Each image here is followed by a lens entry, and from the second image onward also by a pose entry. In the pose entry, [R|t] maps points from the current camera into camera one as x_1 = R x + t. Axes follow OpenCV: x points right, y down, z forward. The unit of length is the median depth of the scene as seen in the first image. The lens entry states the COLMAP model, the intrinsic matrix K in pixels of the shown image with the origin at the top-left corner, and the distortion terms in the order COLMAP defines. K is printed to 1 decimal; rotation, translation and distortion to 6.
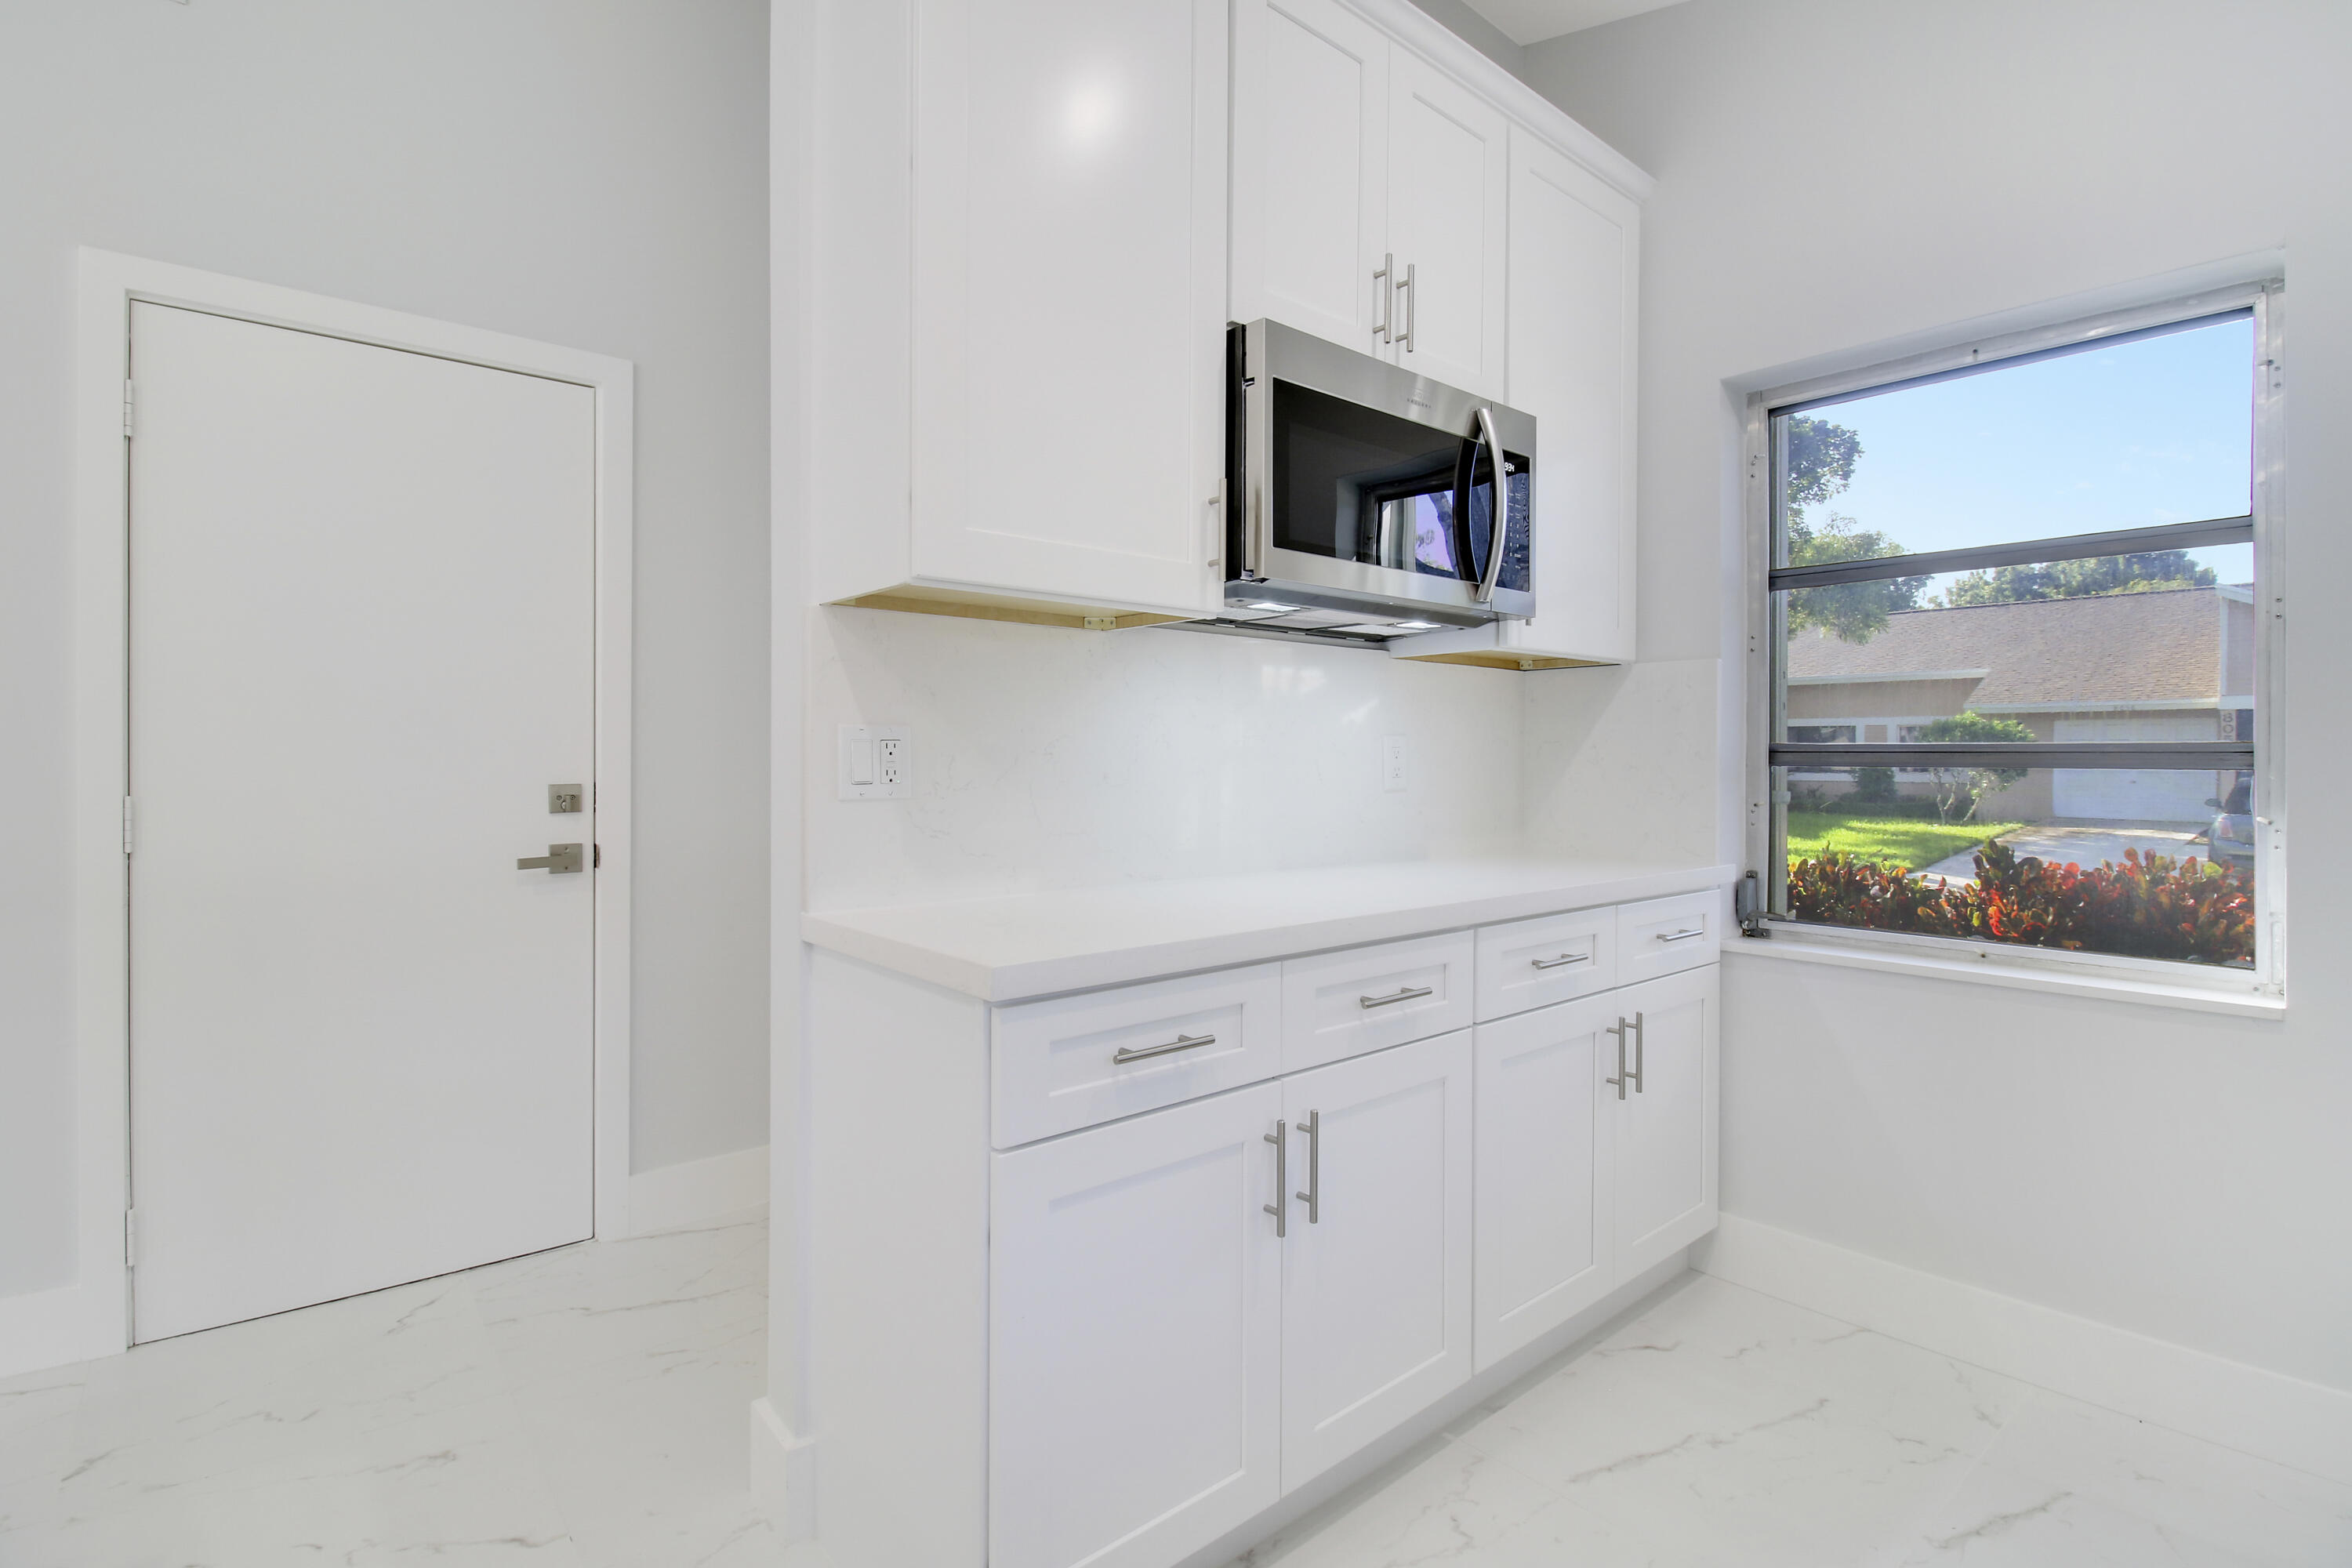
lens RADIAL K [[1136.7, 0, 1176.3], [0, 1136.7, 752.3], [0, 0, 1]] dist [0.000250, -0.014051]
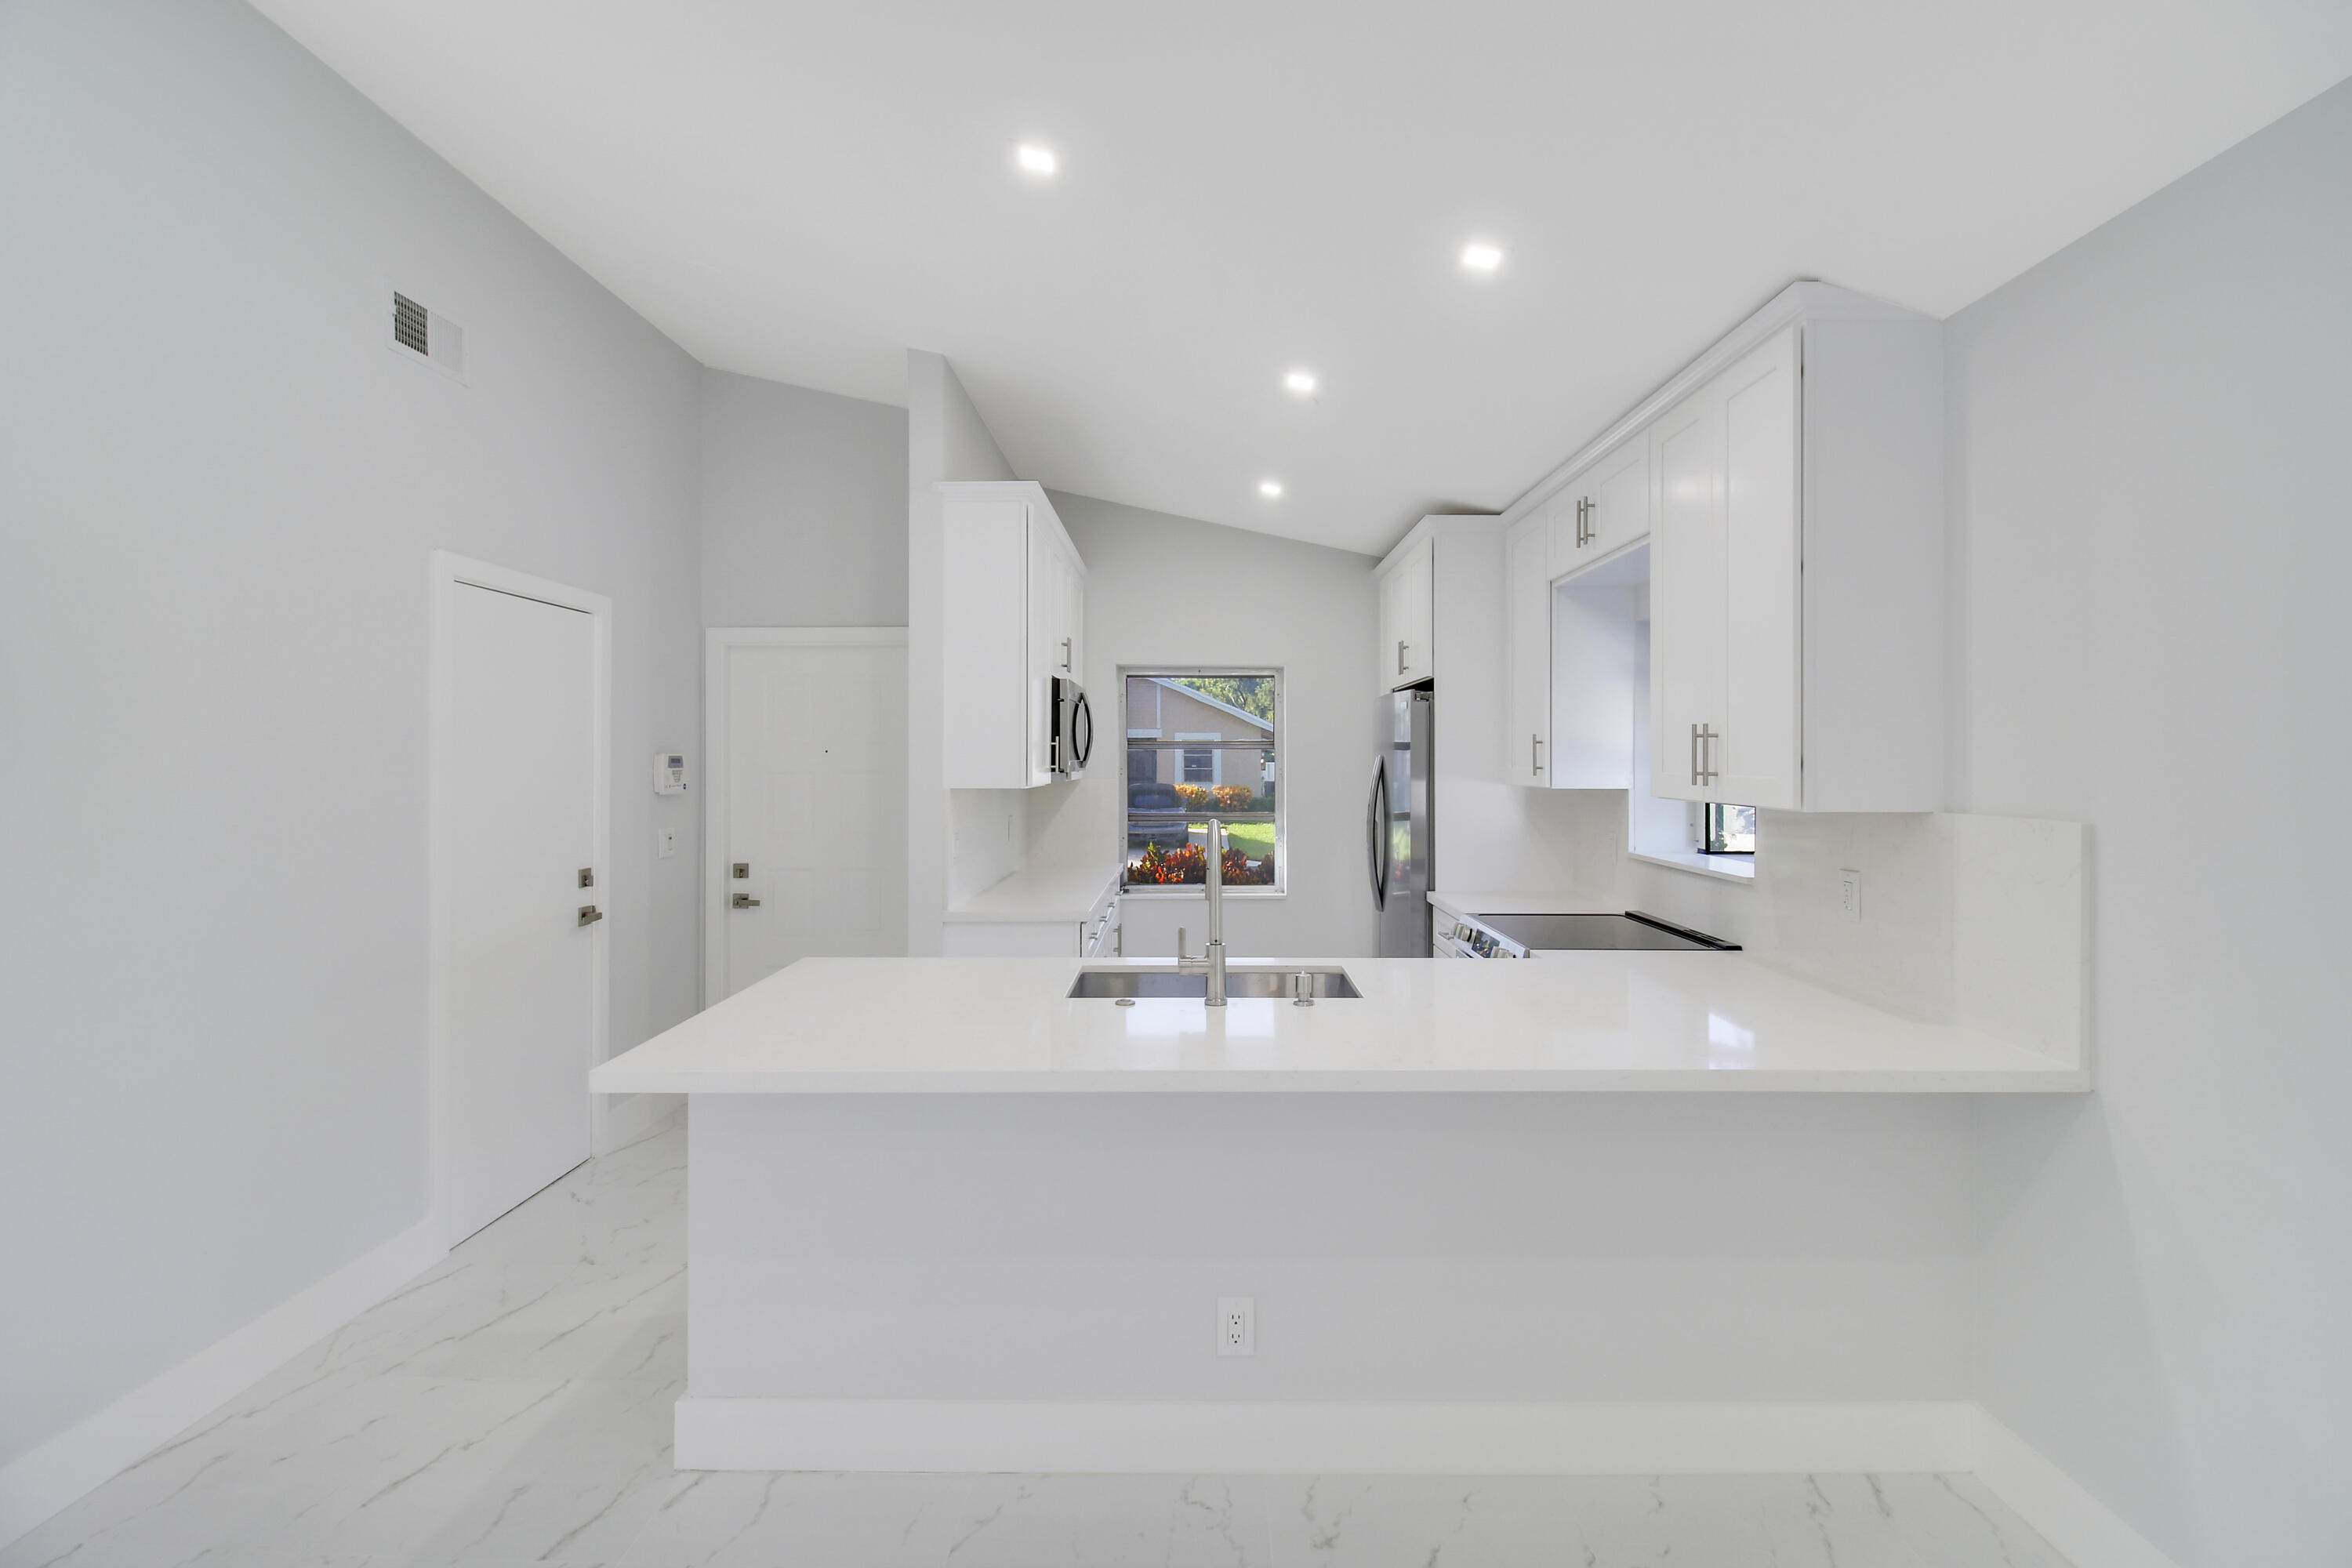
lens RADIAL K [[1090.7, 0, 1194.1], [0, 1090.7, 760.6], [0, 0, 1]] dist [0.009067, -0.000401]
pose [[0.652241, -0.004343, 0.757999, -1.304949], [-0.000720, 0.999980, 0.006348, -0.151998], [-0.758011, -0.004686, 0.652224, -0.724702]]
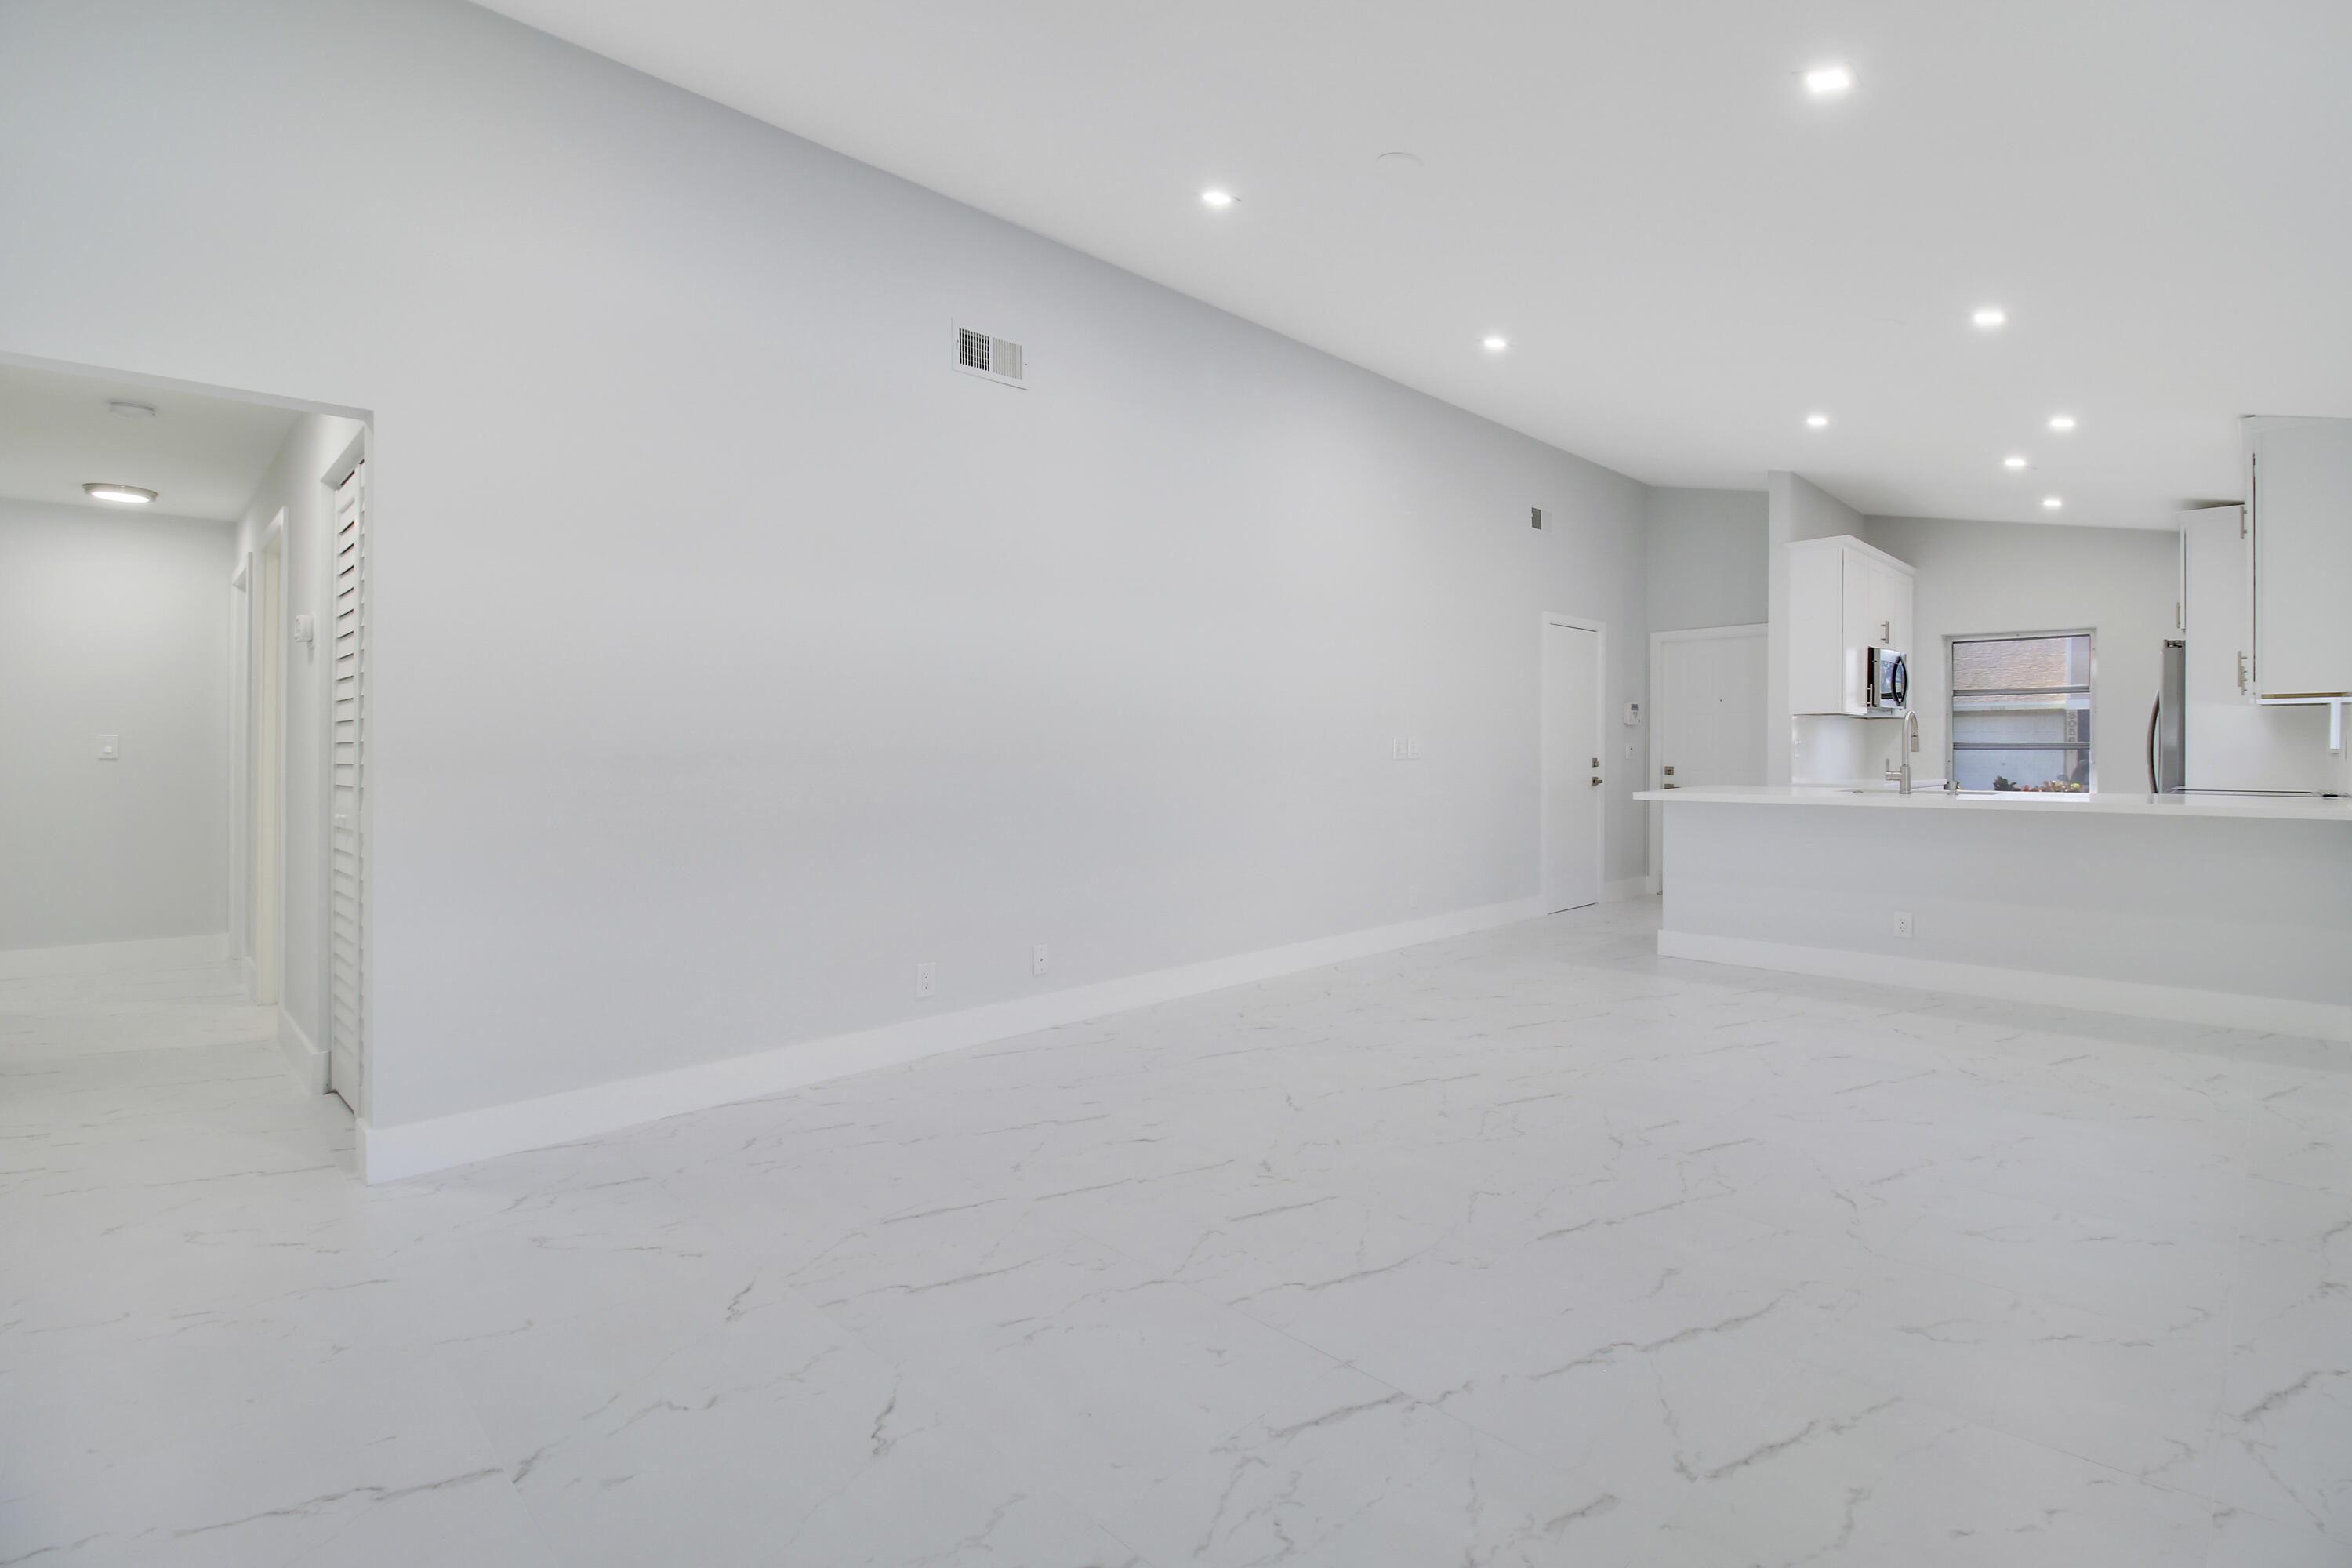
lens RADIAL K [[1106.8, 0, 1177.6], [0, 1106.8, 756.7], [0, 0, 1]] dist [0.002336, -0.011135]
pose [[0.997318, -0.006548, 0.072895, -2.219837], [0.005821, 0.999931, 0.010182, -0.016310], [-0.072956, -0.009730, 0.997288, -2.316011]]
